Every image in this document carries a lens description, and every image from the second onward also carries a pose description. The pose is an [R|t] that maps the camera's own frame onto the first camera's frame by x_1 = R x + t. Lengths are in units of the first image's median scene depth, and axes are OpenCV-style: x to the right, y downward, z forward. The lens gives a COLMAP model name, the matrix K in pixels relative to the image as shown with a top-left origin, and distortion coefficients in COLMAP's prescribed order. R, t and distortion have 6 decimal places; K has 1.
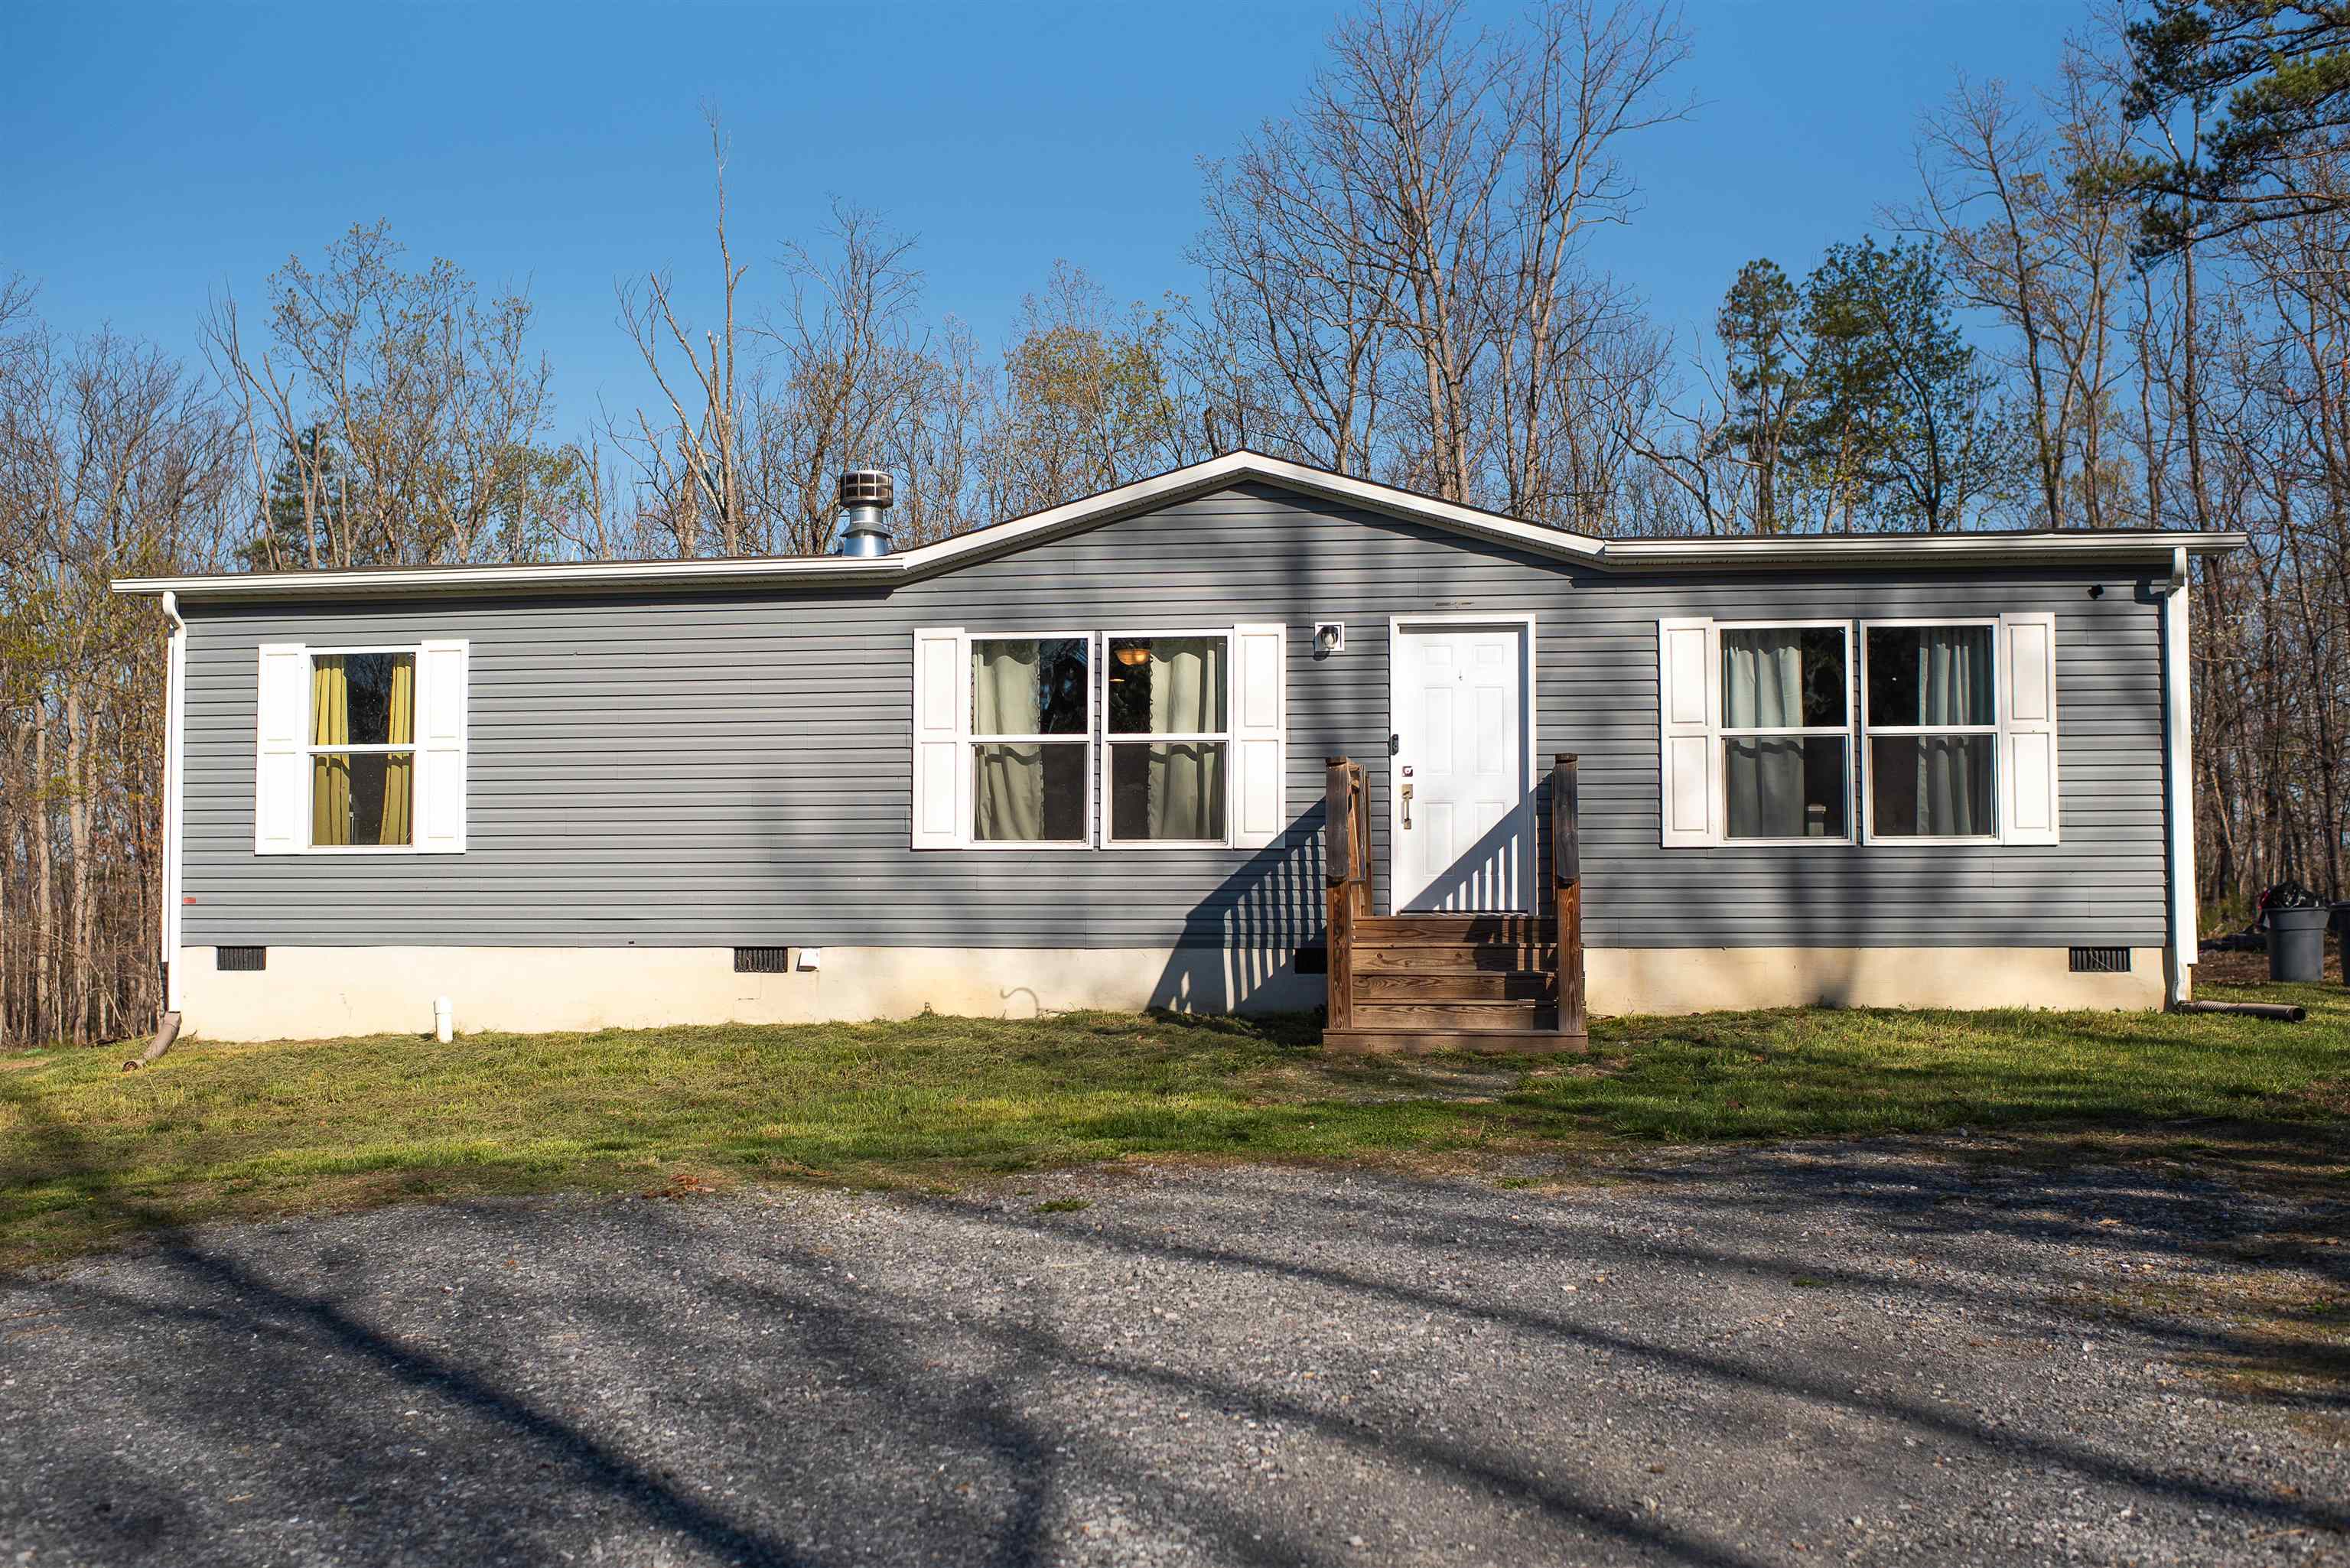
lens RADIAL K [[2308.8, 0, 1175.0], [0, 2308.8, 784.0], [0, 0, 1]] dist [-0.056355, 0.012061]
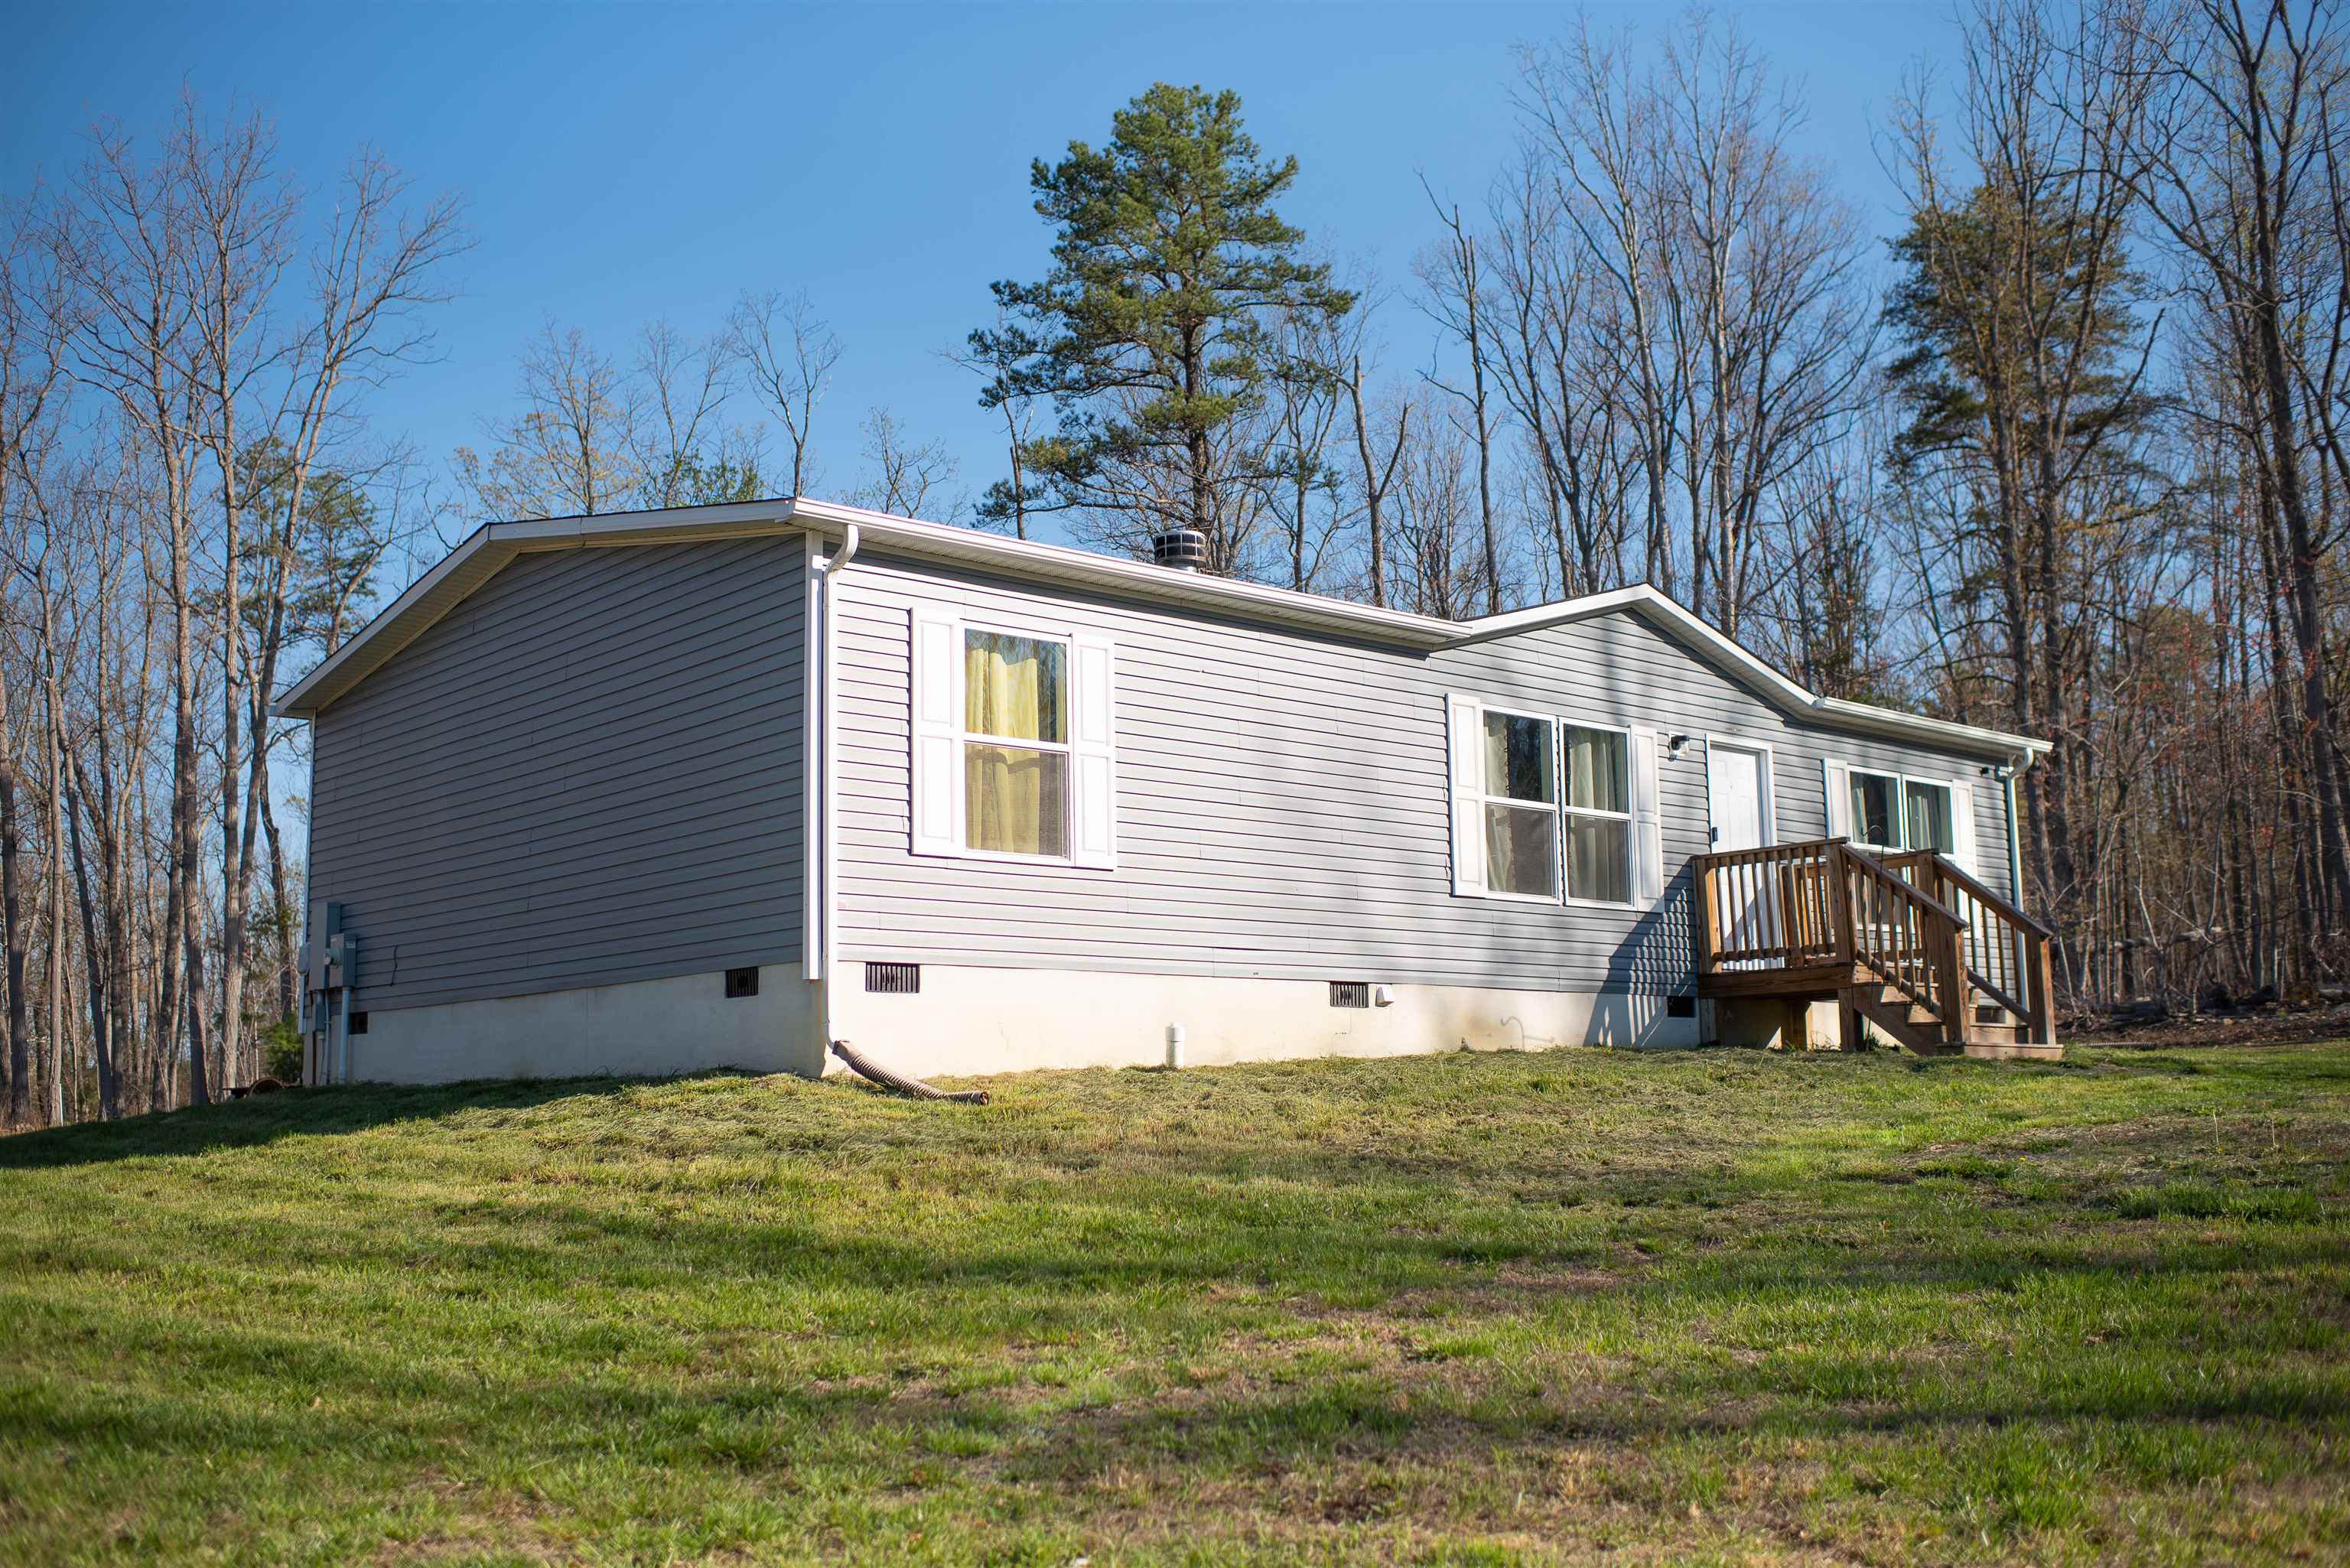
lens RADIAL K [[2308.8, 0, 1175.0], [0, 2308.8, 784.0], [0, 0, 1]] dist [-0.056355, 0.012061]
pose [[0.639161, 0.093015, 0.763427, -1.029841], [-0.066474, 0.995626, -0.065651, 0.056226], [-0.766195, -0.008787, 0.642548, 0.402901]]
